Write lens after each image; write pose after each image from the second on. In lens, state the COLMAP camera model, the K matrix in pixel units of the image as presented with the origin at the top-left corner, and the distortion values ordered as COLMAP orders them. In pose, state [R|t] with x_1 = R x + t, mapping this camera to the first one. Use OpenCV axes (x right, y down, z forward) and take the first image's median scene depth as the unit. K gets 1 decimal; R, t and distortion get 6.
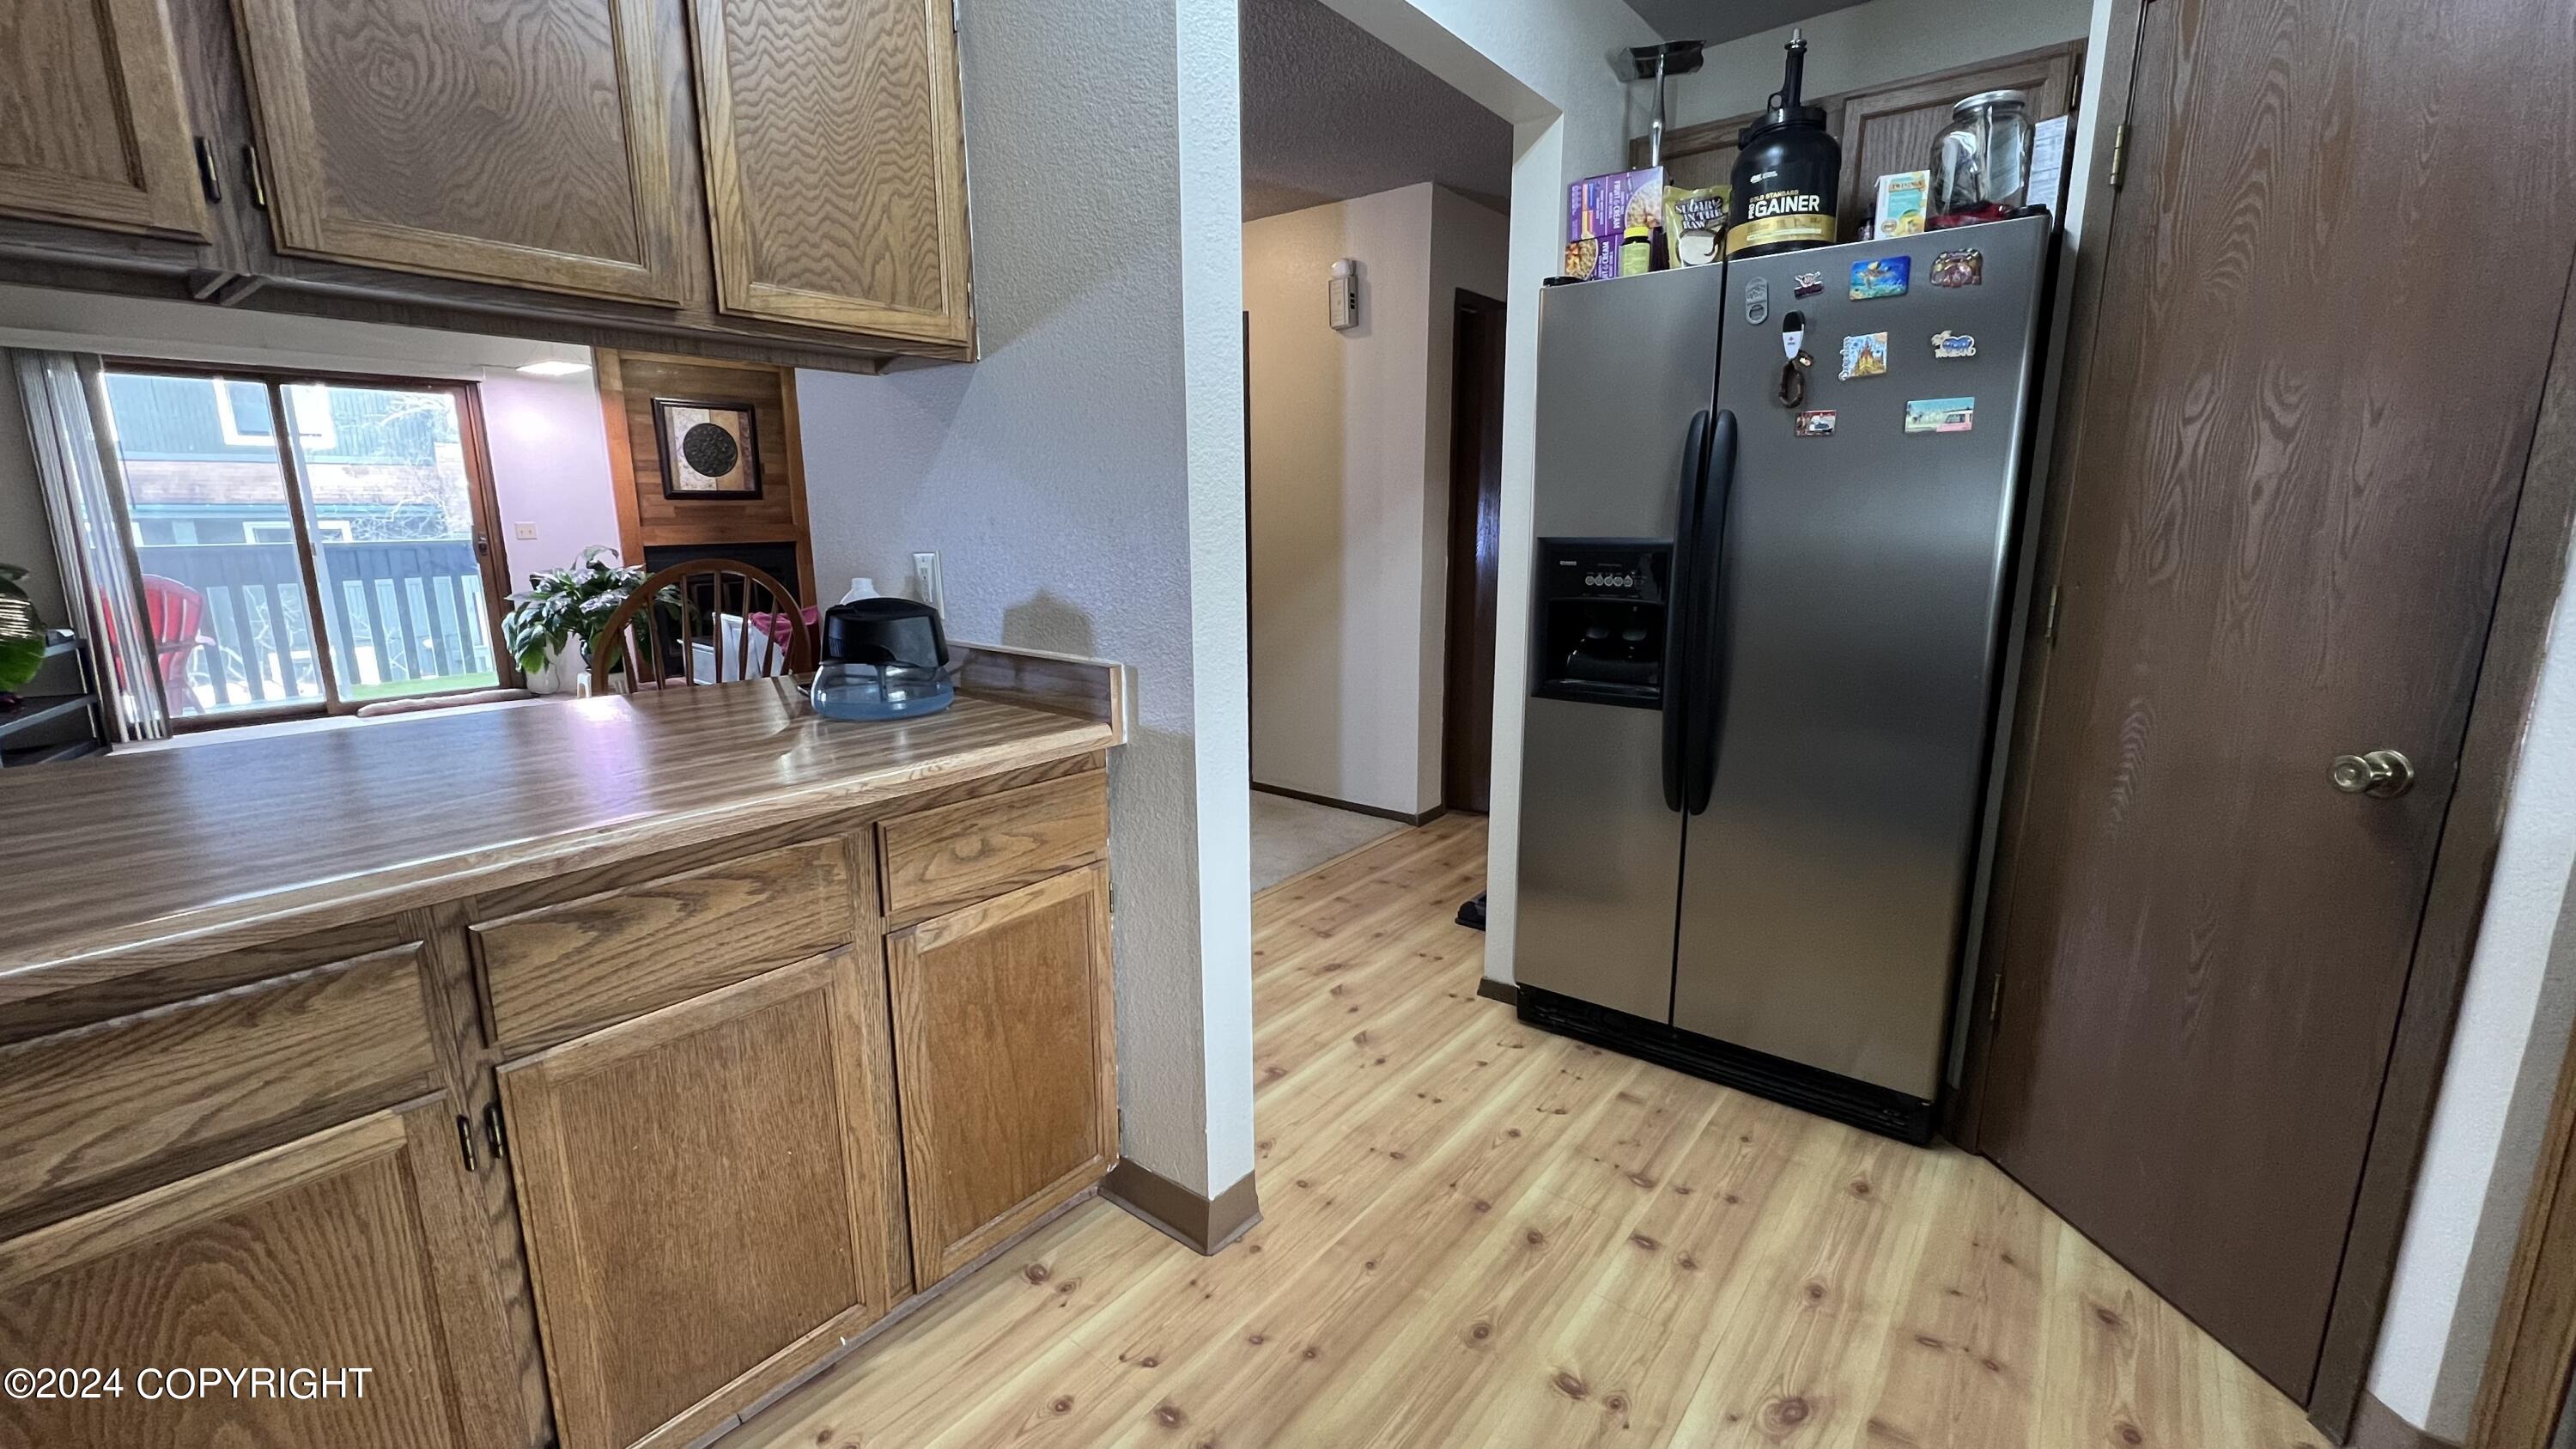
lens RADIAL K [[1029.4, 0, 1298.2], [0, 1029.4, 720.0], [0, 0, 1]] dist [-0.000895, -0.000044]
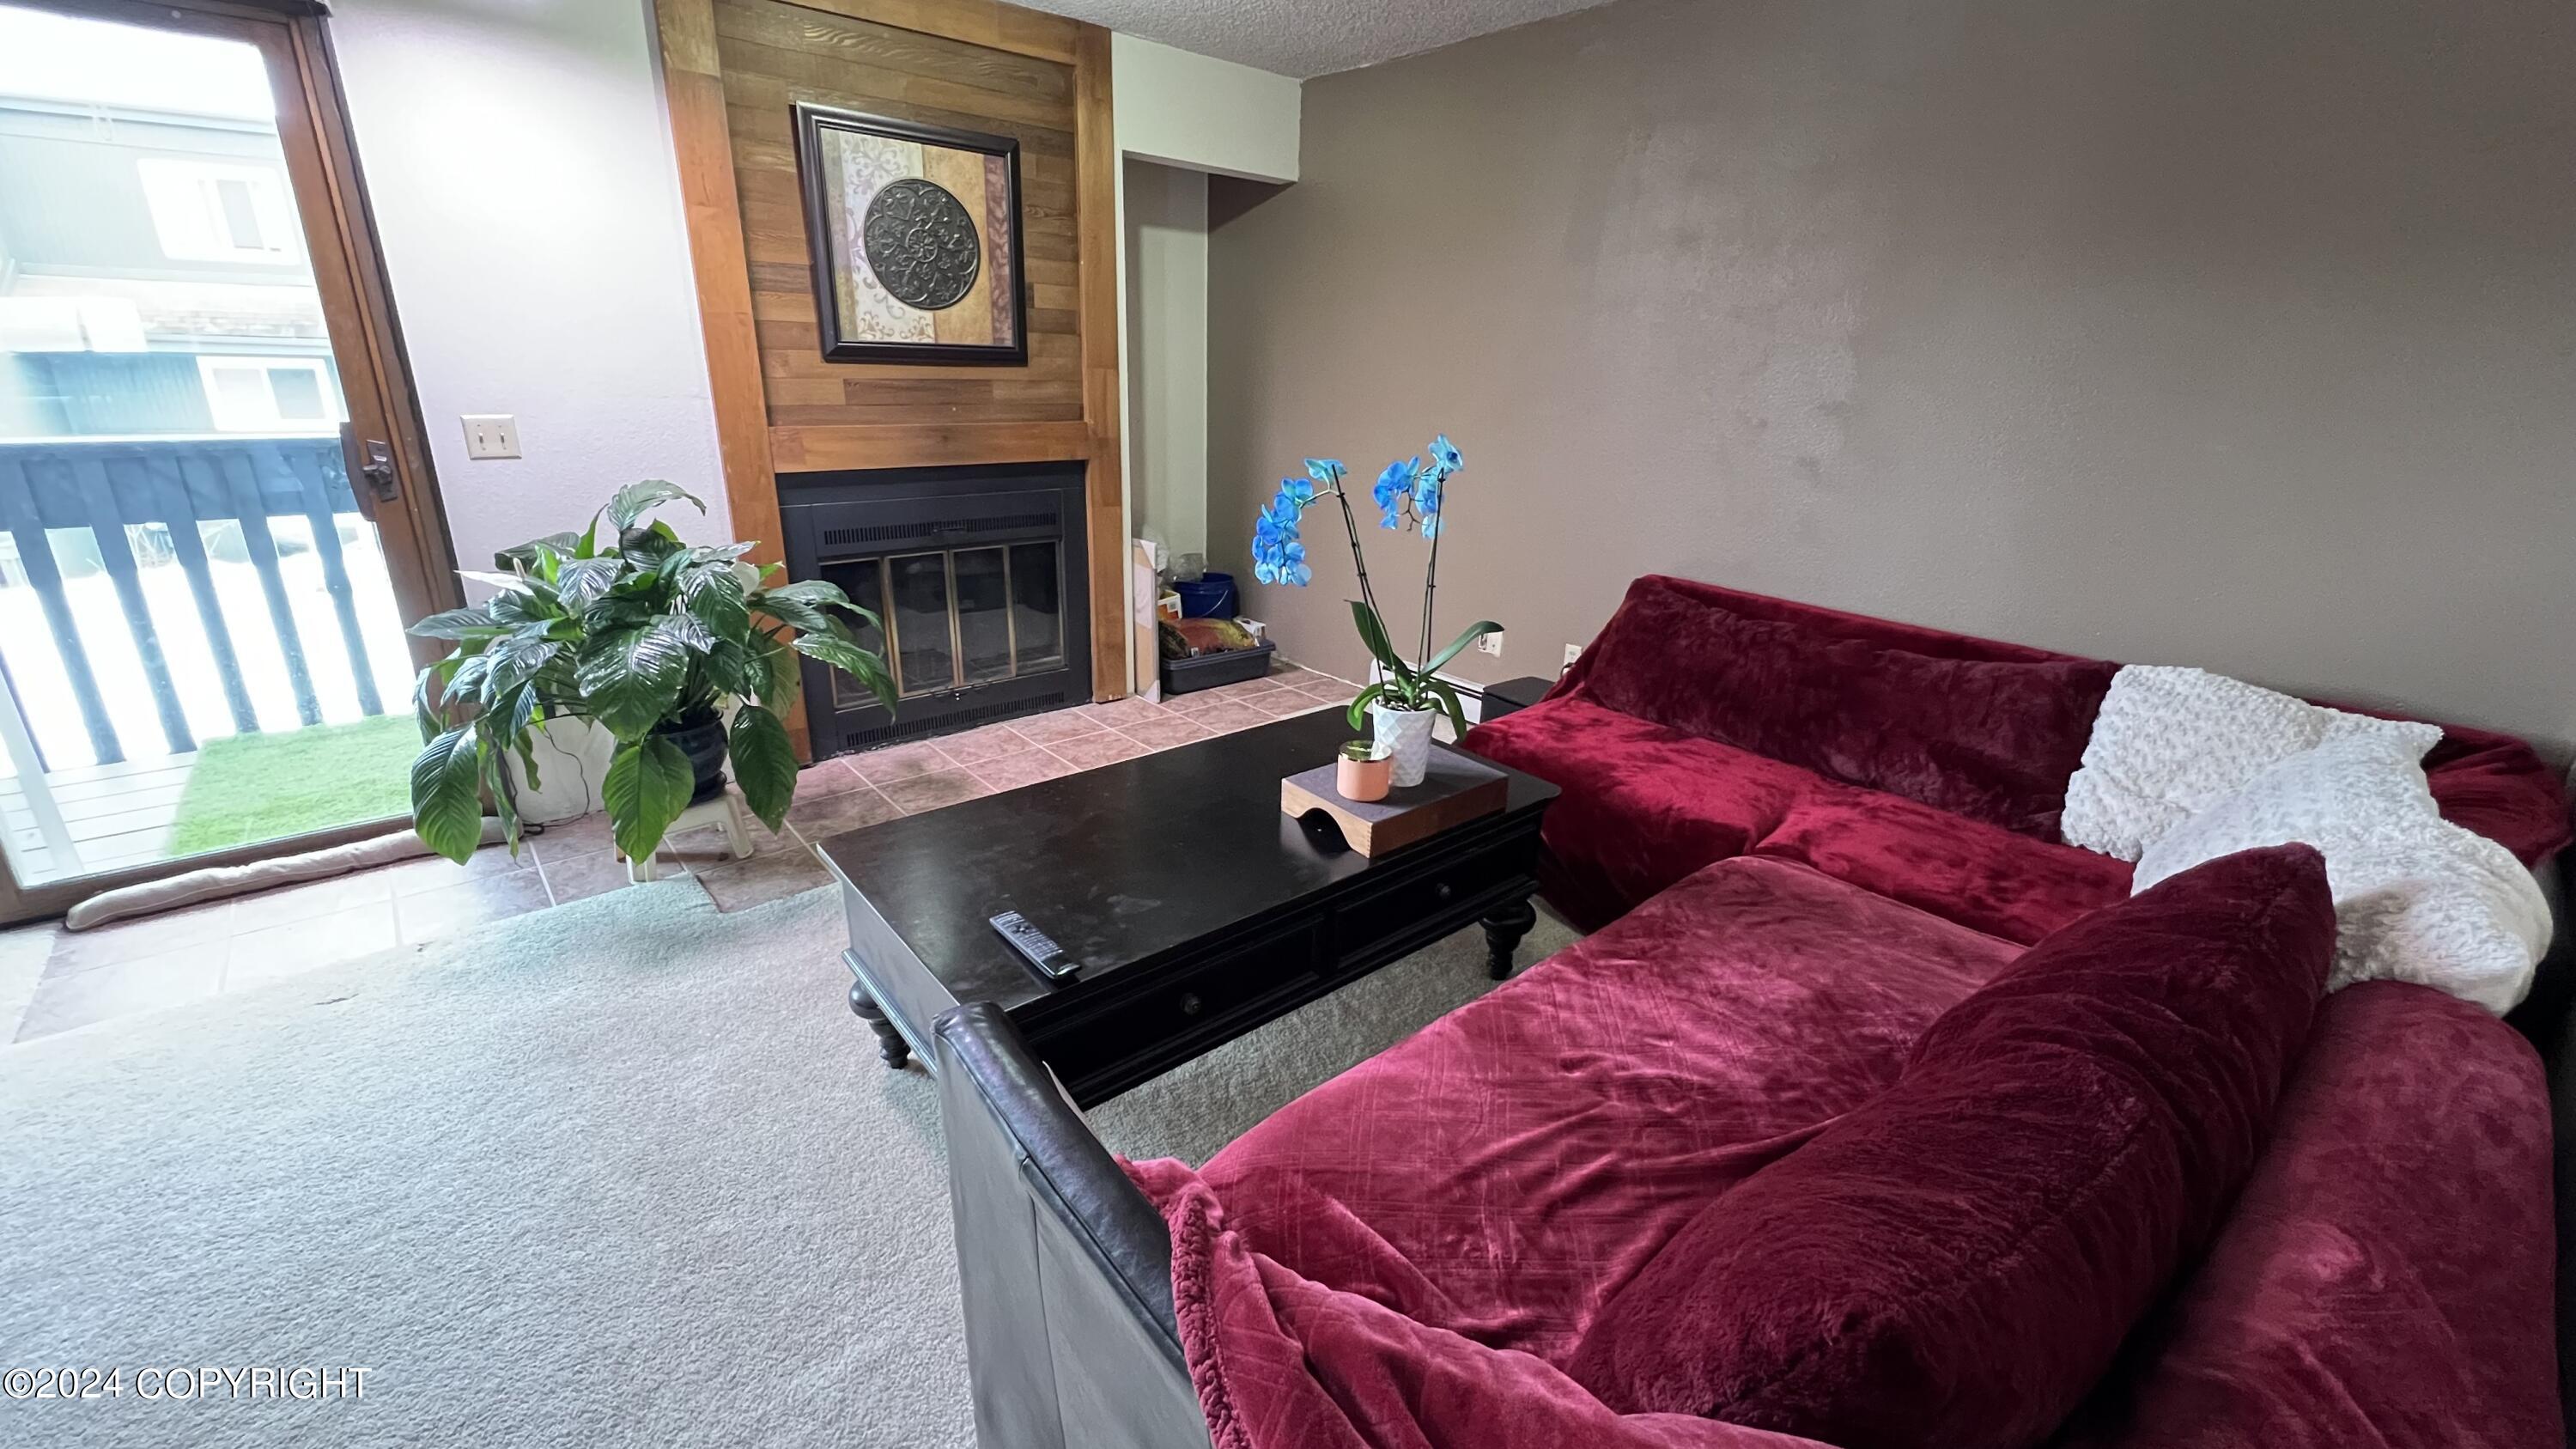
lens RADIAL K [[1029.4, 0, 1277.3], [0, 1029.4, 719.5], [0, 0, 1]] dist [-0.000895, -0.000044]
pose [[0.979325, 0.079647, -0.185952, -0.336178], [-0.057288, 0.990793, 0.122666, -0.129780], [0.194010, -0.109477, 0.974872, 0.597457]]
